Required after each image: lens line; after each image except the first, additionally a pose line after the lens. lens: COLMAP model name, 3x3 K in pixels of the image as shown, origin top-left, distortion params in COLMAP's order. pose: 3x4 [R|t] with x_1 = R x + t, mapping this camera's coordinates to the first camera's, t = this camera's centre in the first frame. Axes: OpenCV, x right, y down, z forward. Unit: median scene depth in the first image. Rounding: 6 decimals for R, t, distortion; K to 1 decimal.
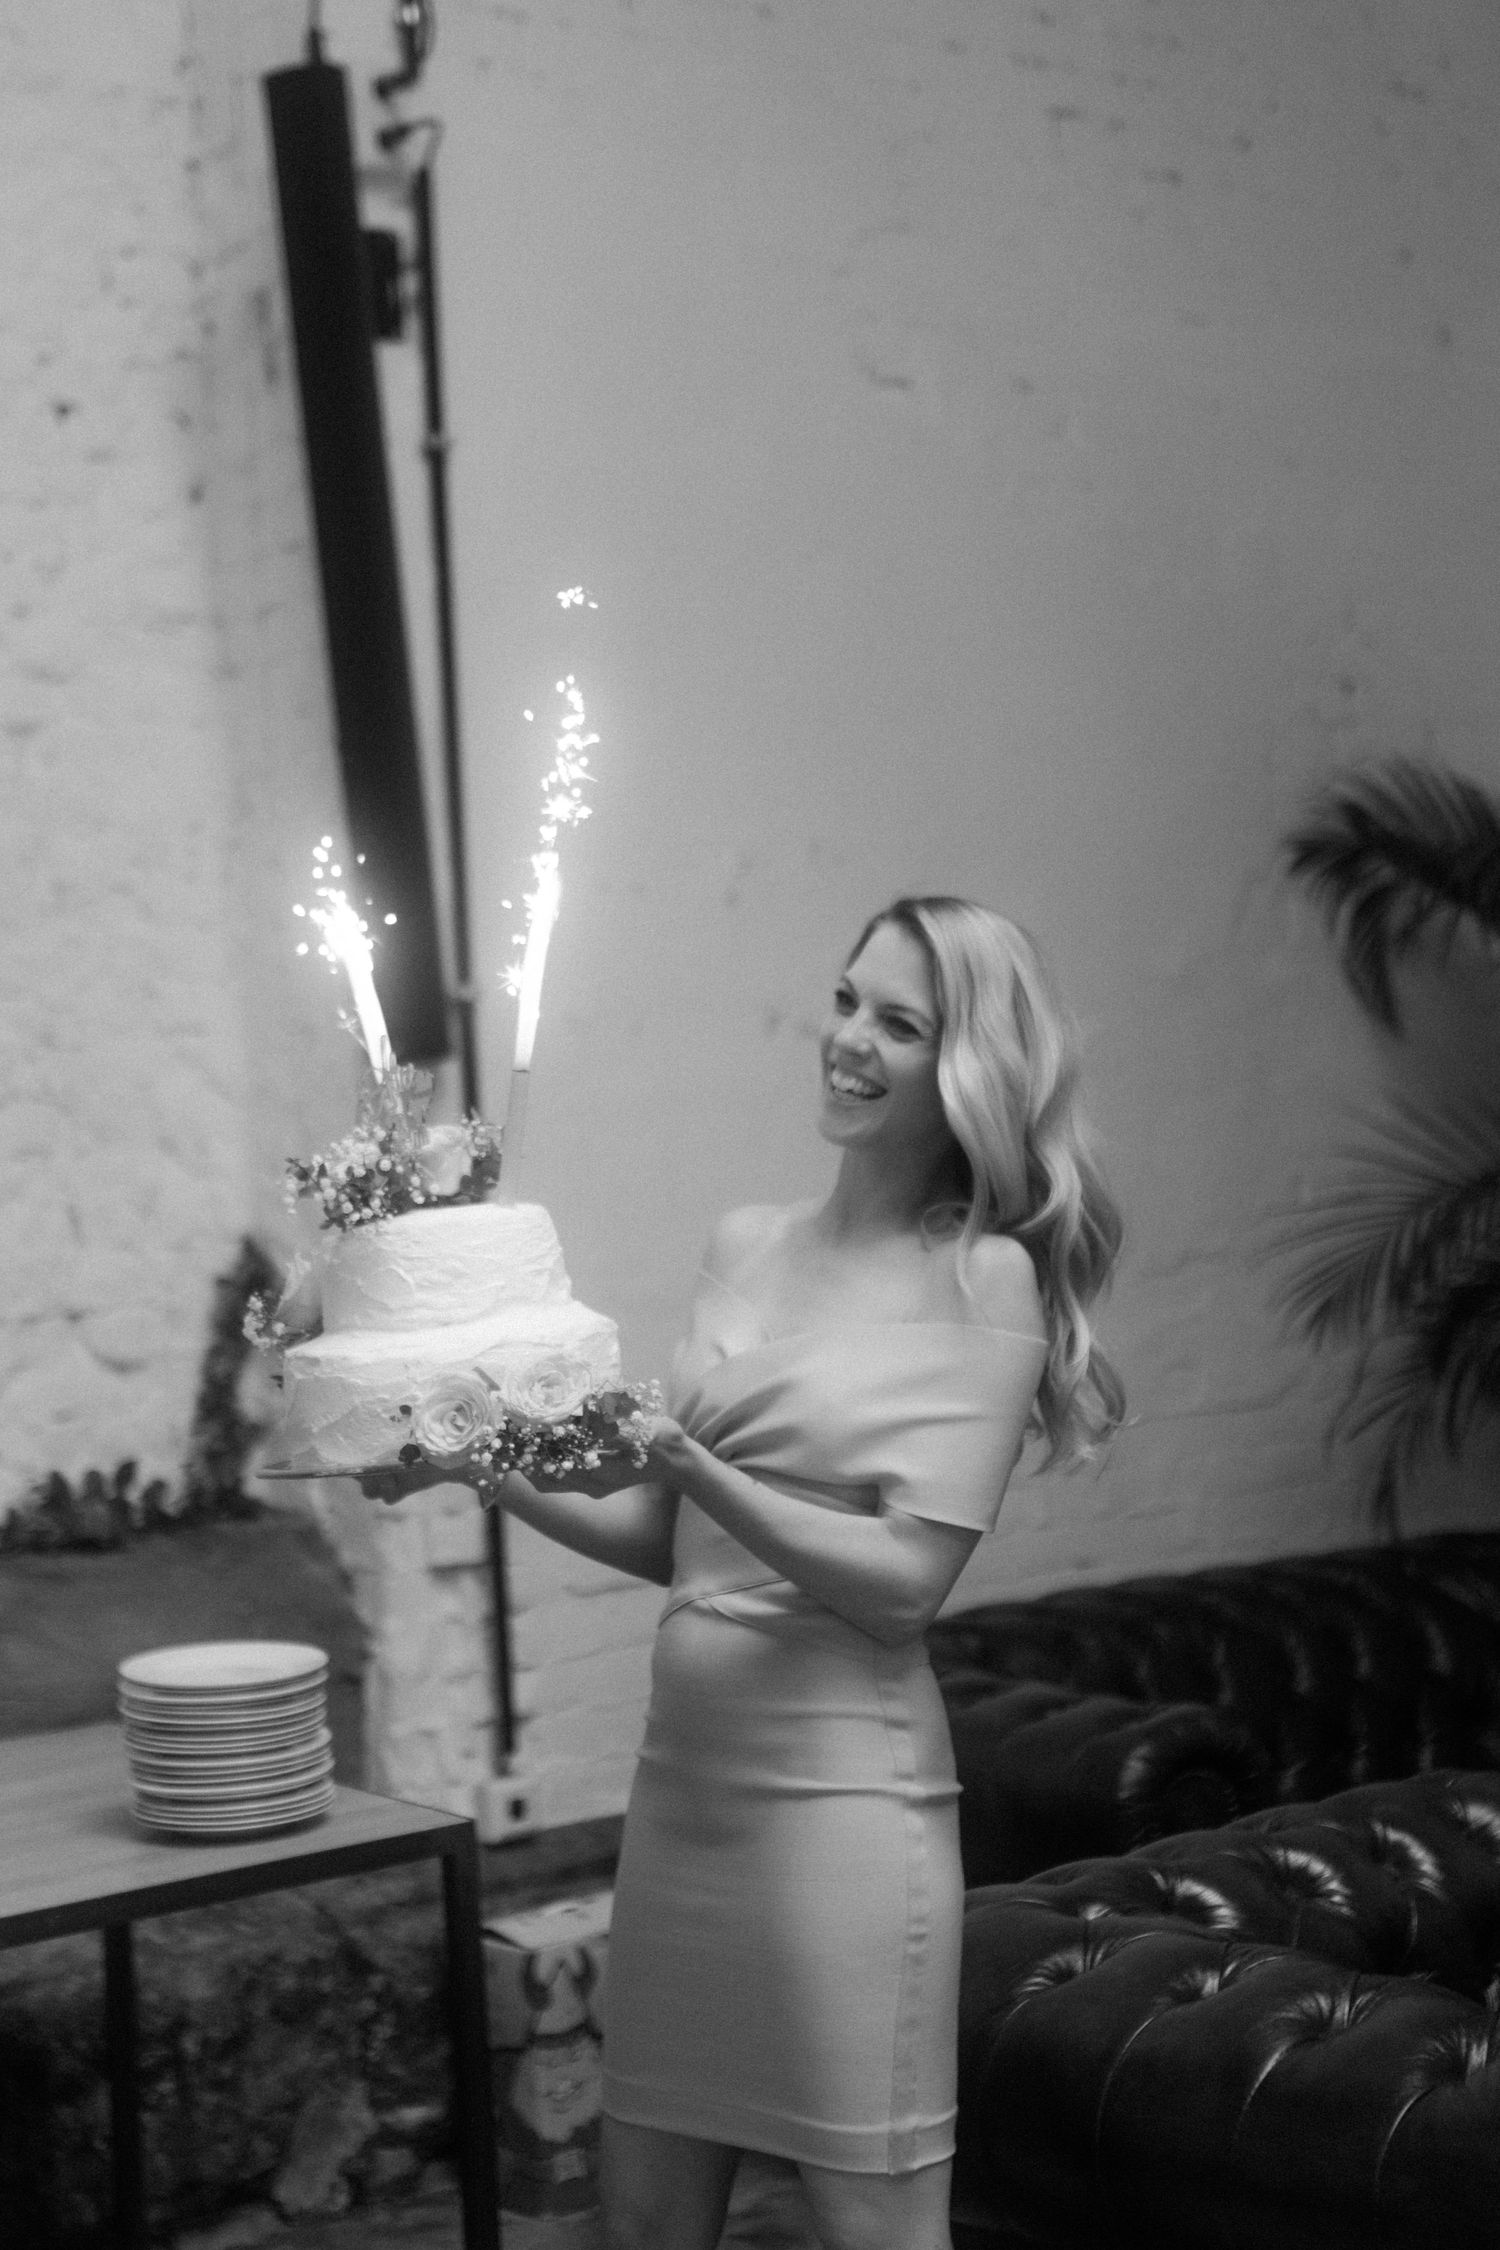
lens RADIAL K [[3495.2, 0, 754.0], [0, 3495.2, 1141.5], [0, 0, 1]] dist [0.006285, 0.015433]
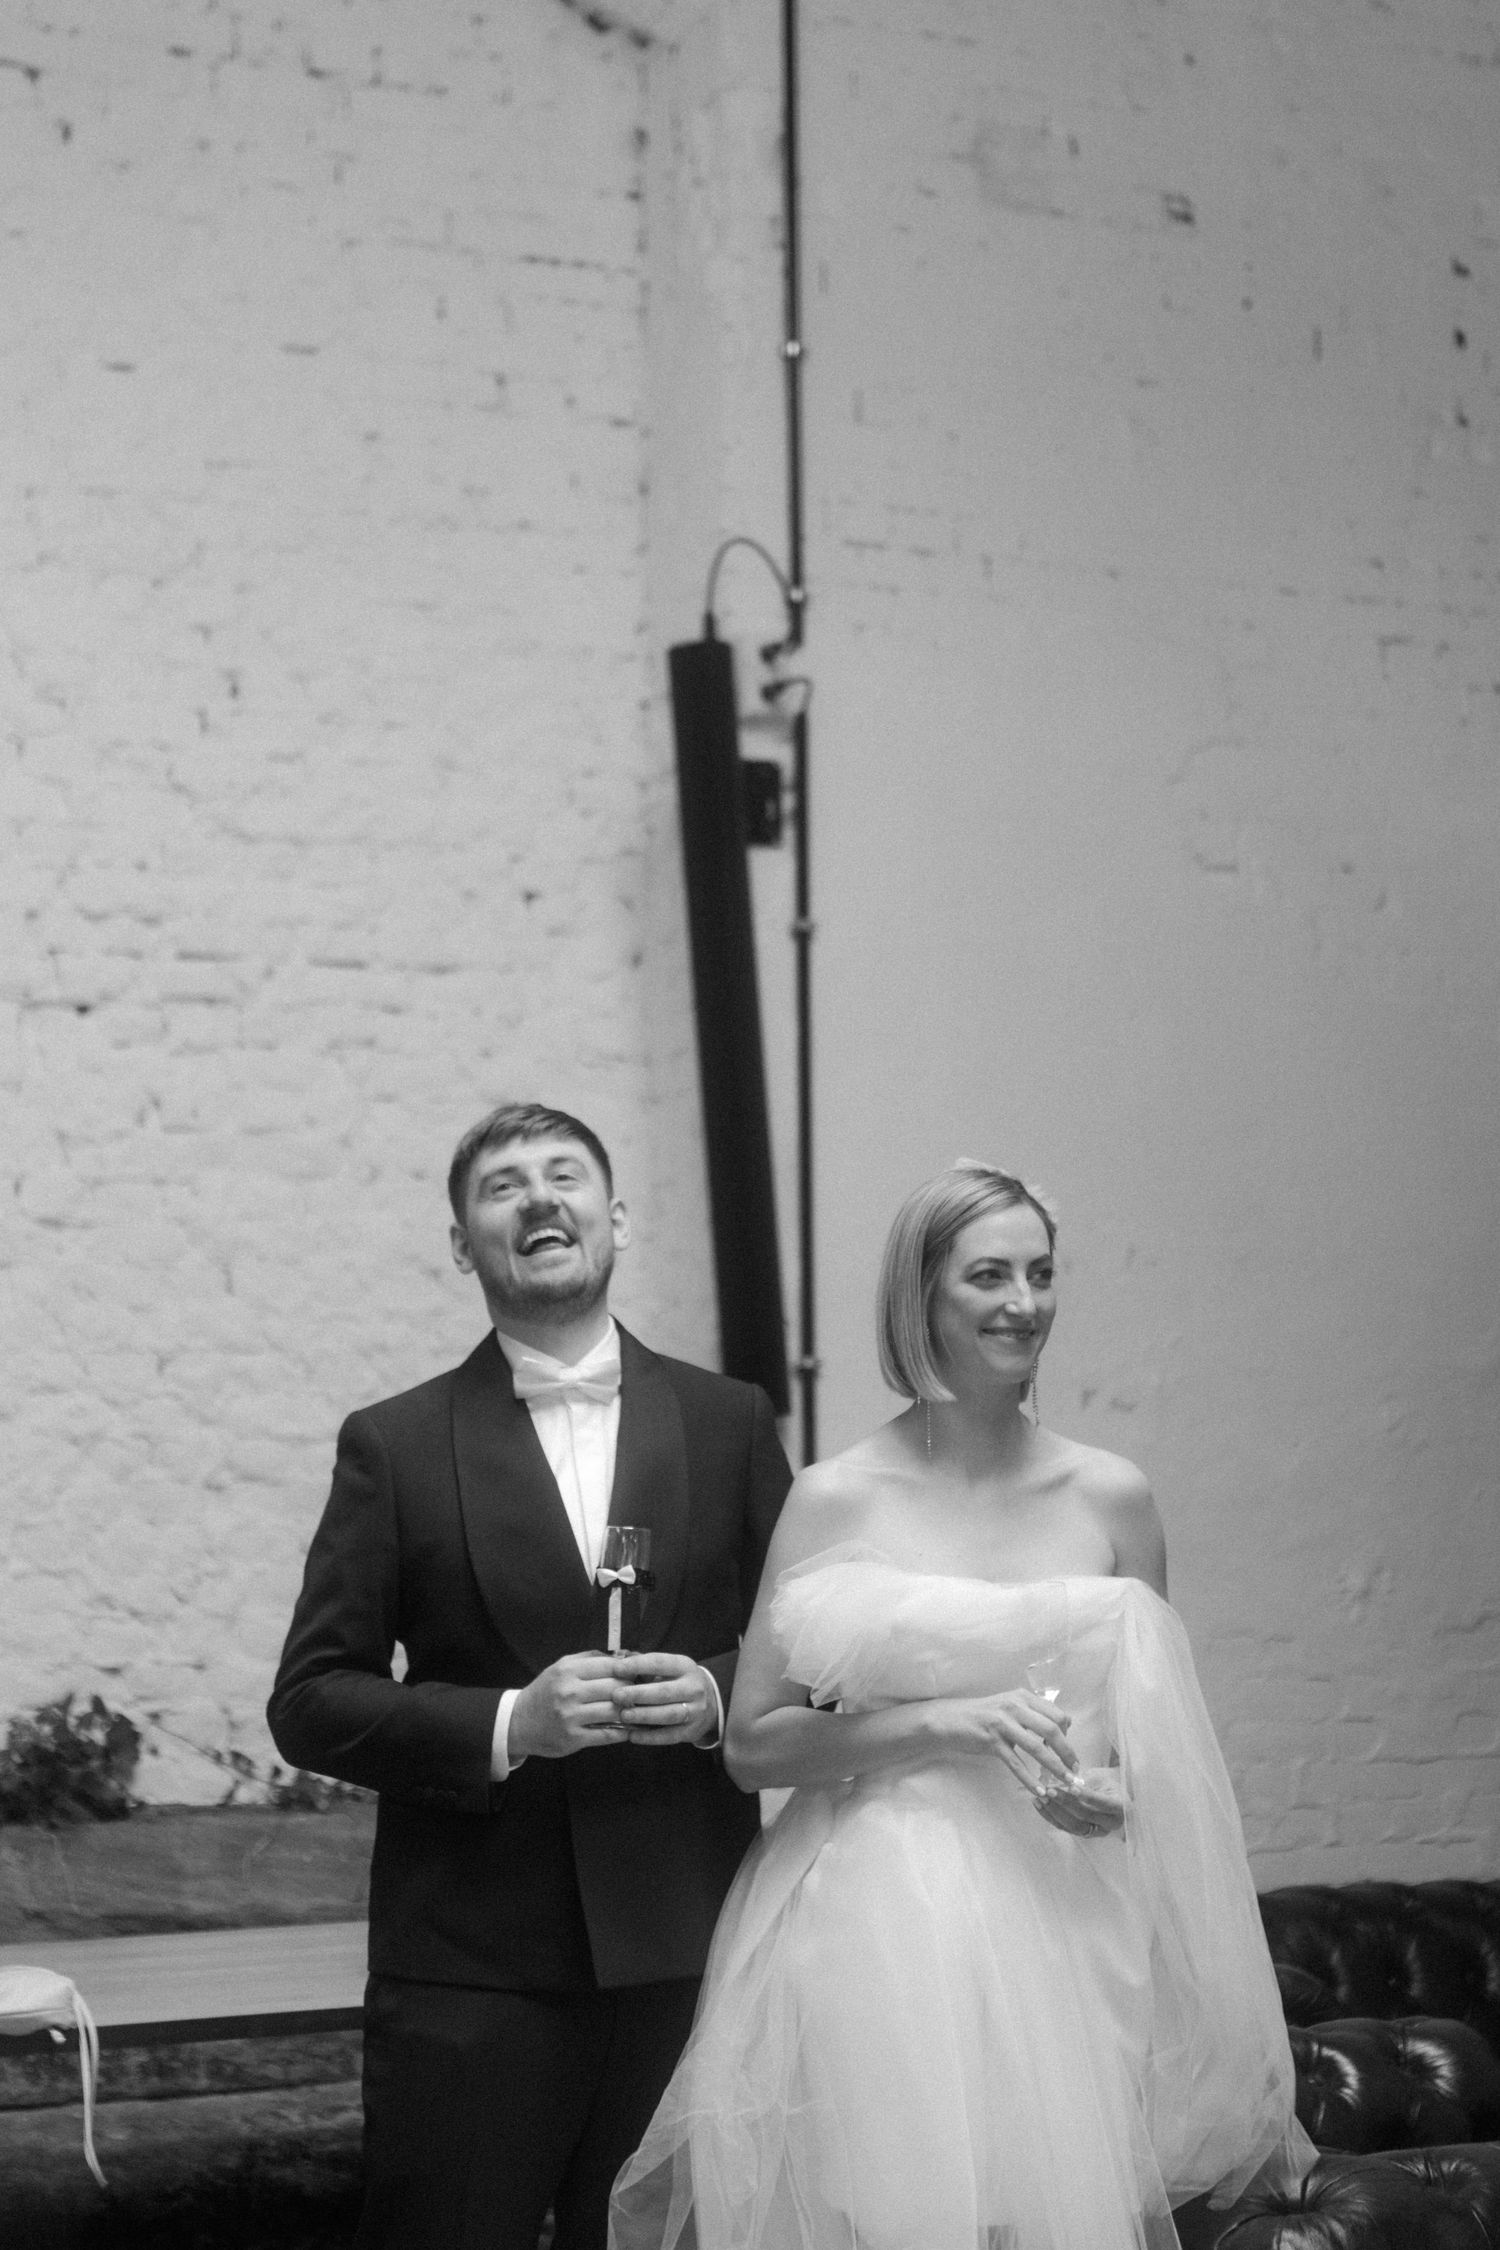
lens RADIAL K [[3614.9, 0, 750.0], [0, 3614.9, 1125.0], [0, 0, 1]] dist [-0.003321, 0.061266]
pose [[0.969740, 0.019599, -0.243351, 0.206411], [-0.045550, 0.993794, -0.101478, 0.004489], [0.239852, 0.109492, 0.964615, -0.250204]]
